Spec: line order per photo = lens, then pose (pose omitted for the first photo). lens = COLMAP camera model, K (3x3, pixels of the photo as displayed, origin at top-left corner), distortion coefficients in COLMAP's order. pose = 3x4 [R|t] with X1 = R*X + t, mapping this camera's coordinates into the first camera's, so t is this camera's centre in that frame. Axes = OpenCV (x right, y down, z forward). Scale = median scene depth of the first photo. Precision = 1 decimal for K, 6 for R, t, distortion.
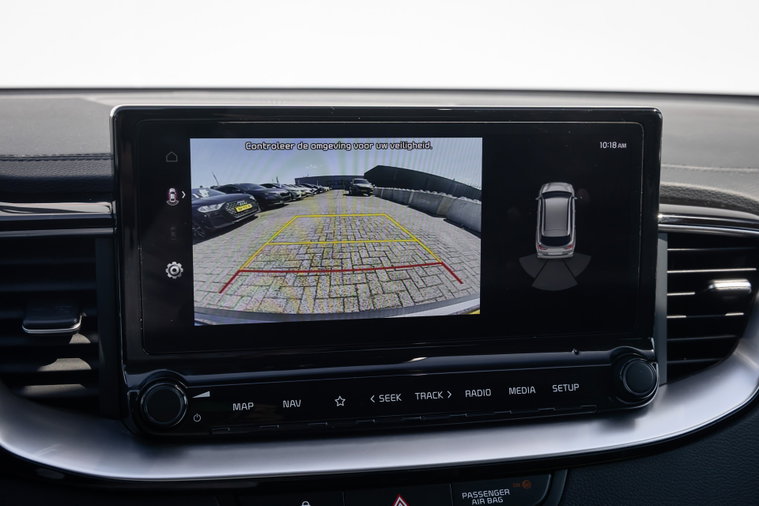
lens RADIAL K [[1013.7, 0, 379.5], [0, 1013.7, 253.0], [0, 0, 1]] dist [-0.000207, 0.033852]
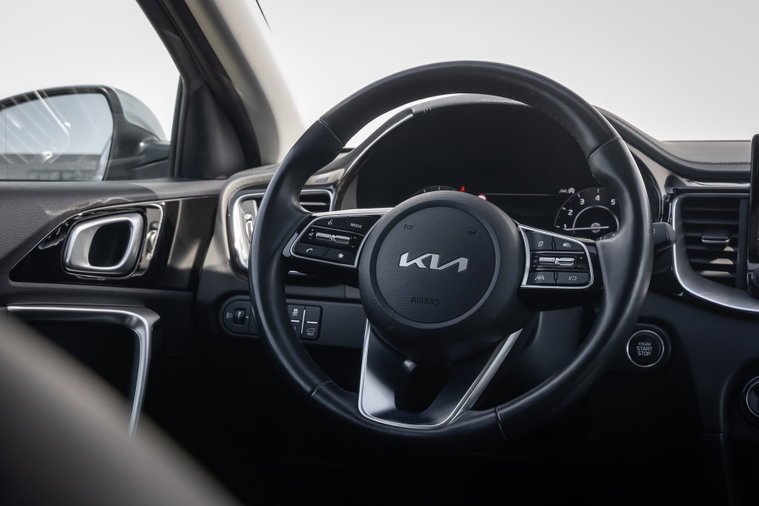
lens RADIAL K [[1186.5, 0, 379.5], [0, 1186.5, 253.0], [0, 0, 1]] dist [-0.001994, -0.014313]
pose [[0.767174, 0.047525, -0.639676, 0.689730], [-0.113756, 0.991524, -0.062763, 0.323325], [0.631271, 0.120917, 0.766078, -1.264703]]
